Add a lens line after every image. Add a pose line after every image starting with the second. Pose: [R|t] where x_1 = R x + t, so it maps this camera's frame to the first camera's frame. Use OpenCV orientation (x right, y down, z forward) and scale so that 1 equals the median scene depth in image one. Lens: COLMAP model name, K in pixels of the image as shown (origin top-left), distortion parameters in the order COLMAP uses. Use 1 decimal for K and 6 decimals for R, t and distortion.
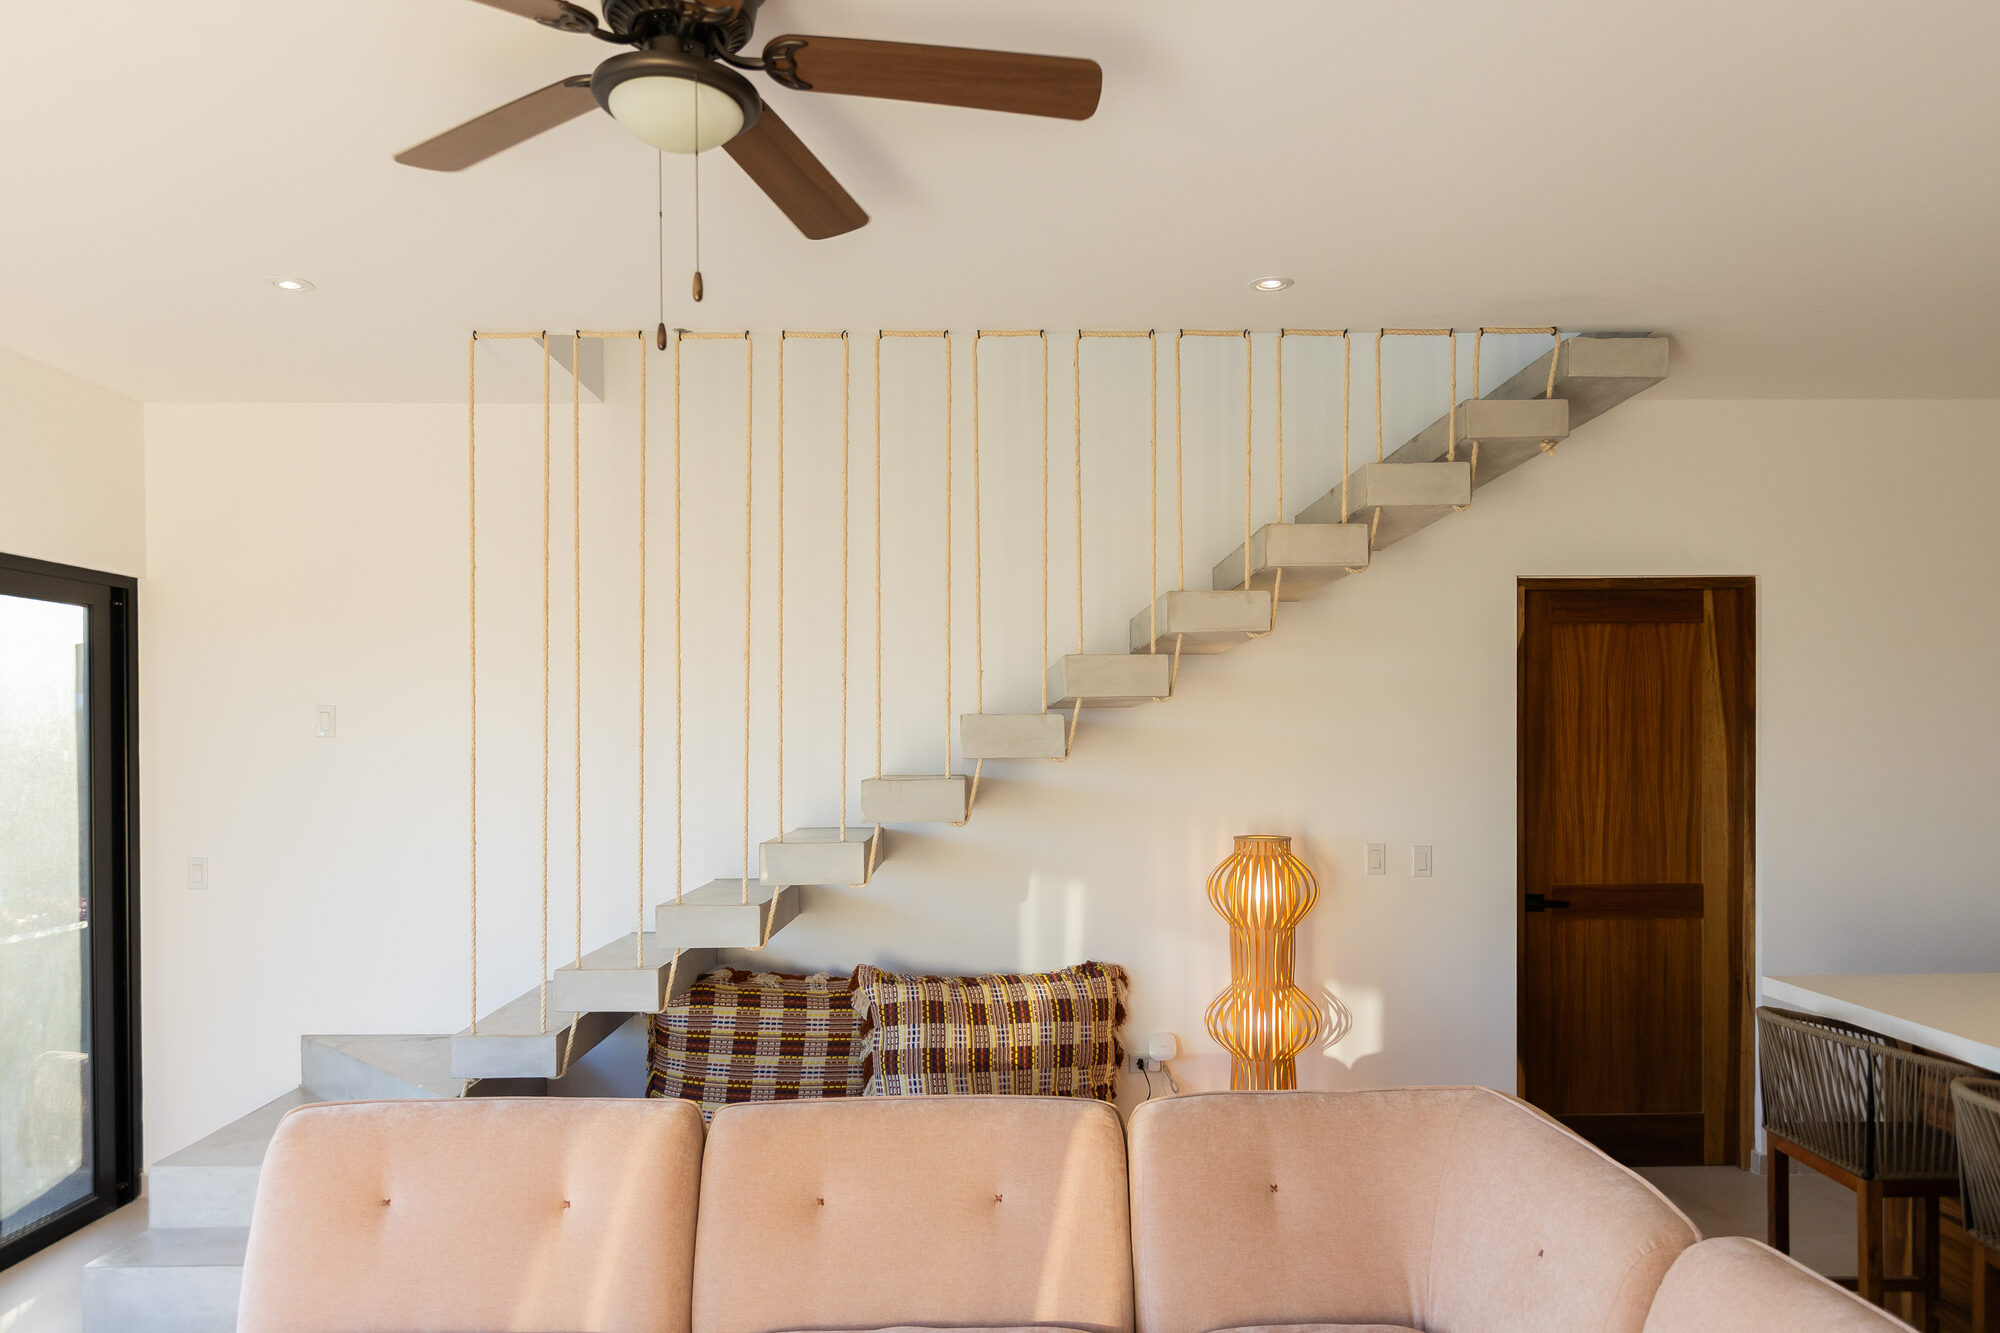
lens RADIAL K [[1404.7, 0, 1000.2], [0, 1404.7, 762.6], [0, 0, 1]] dist [0.000218, -0.000723]
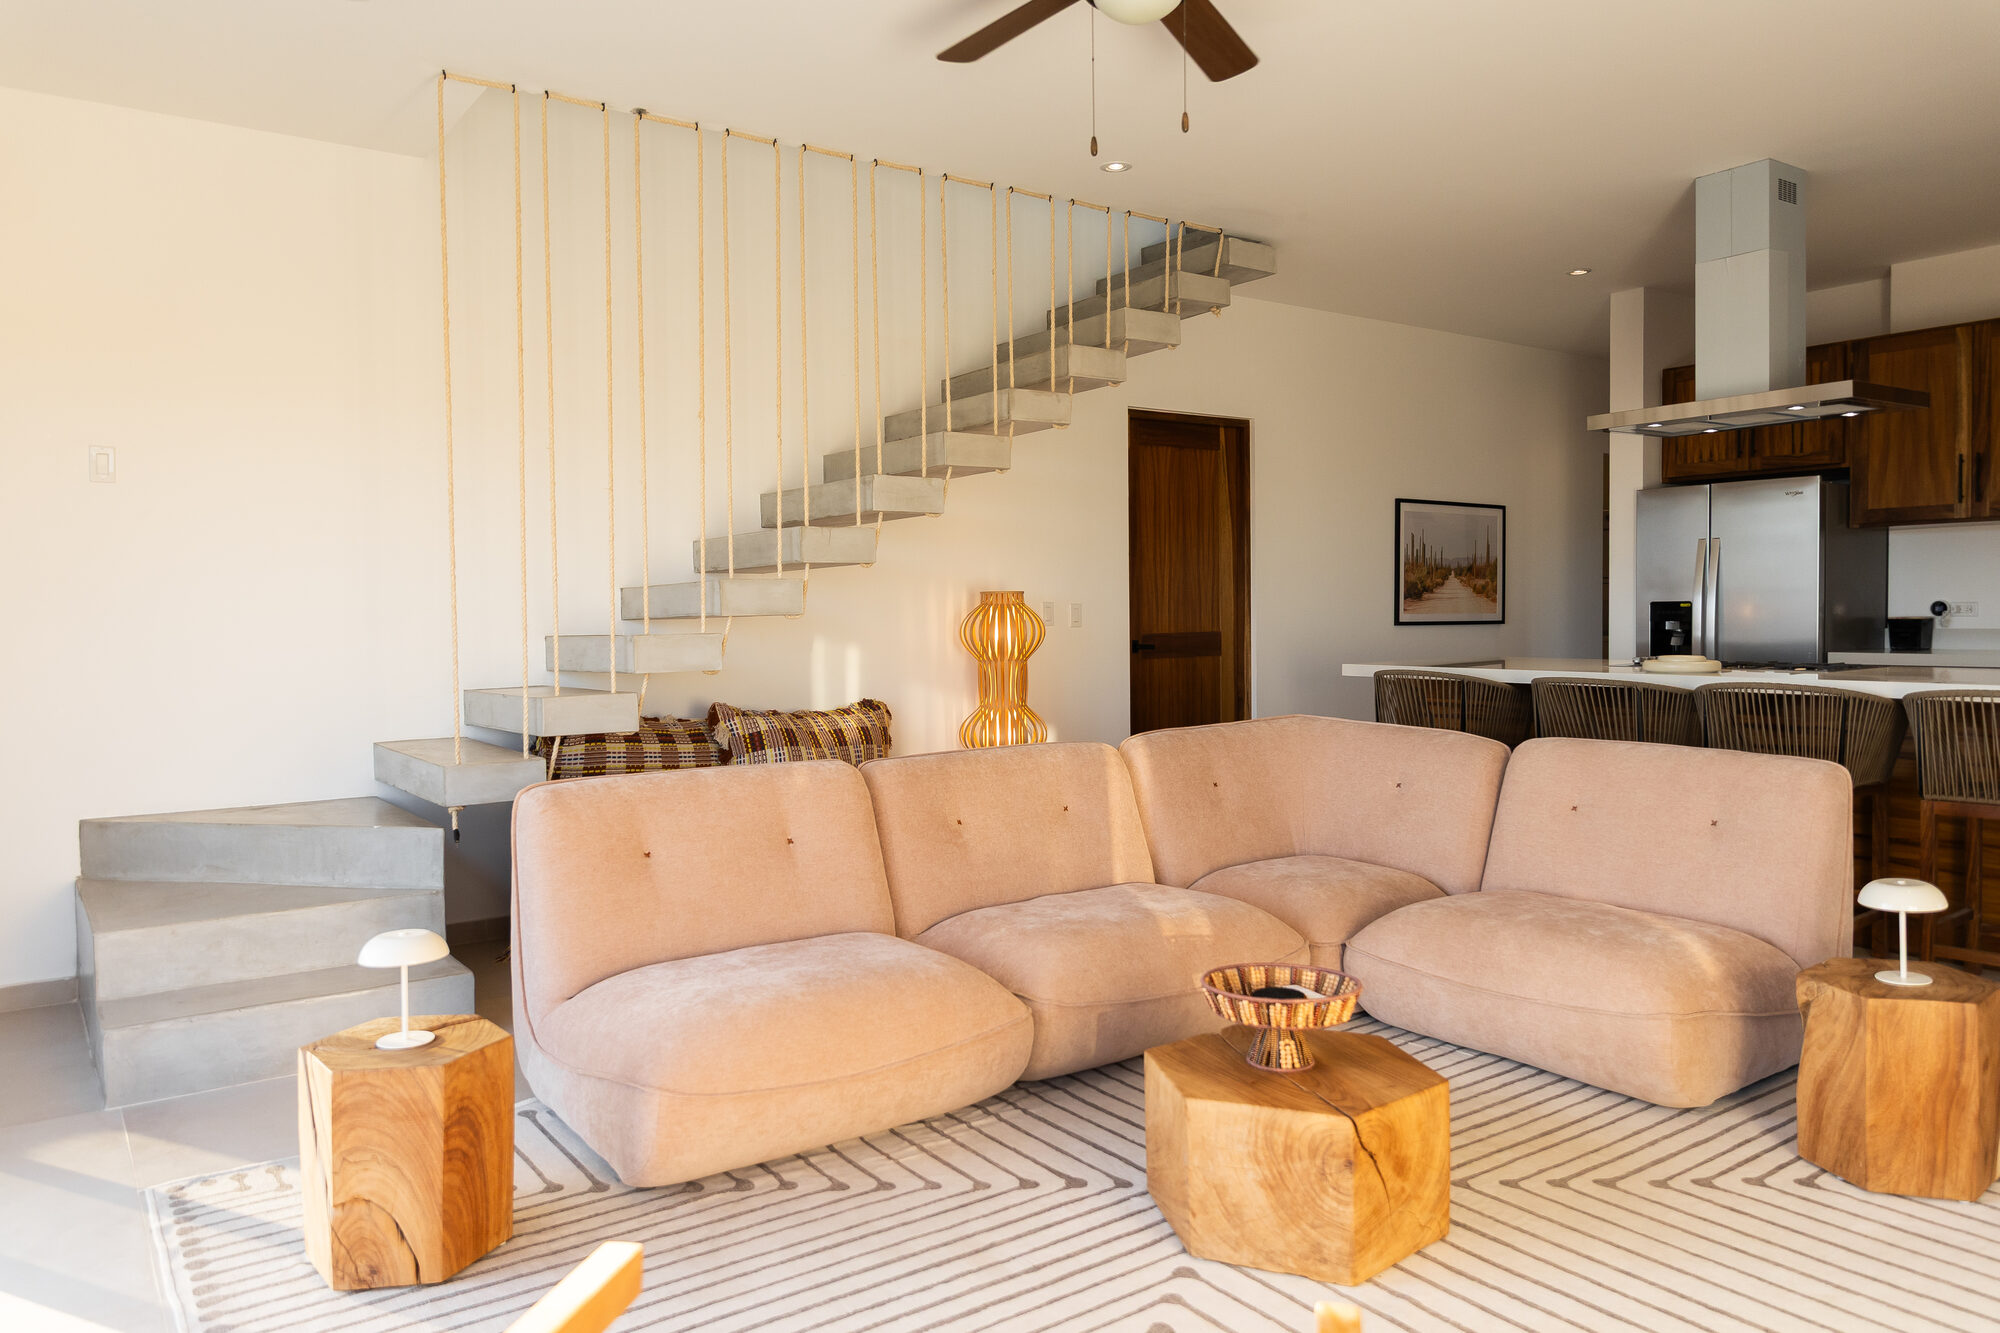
lens RADIAL K [[1382.9, 0, 1000.0], [0, 1382.9, 666.5], [0, 0, 1]] dist [0.000723, 0.000065]
pose [[0.828200, -0.029568, 0.559652, -0.502340], [0.016537, 0.999462, 0.028331, 0.081228], [-0.560188, -0.014209, 0.828243, -0.050926]]
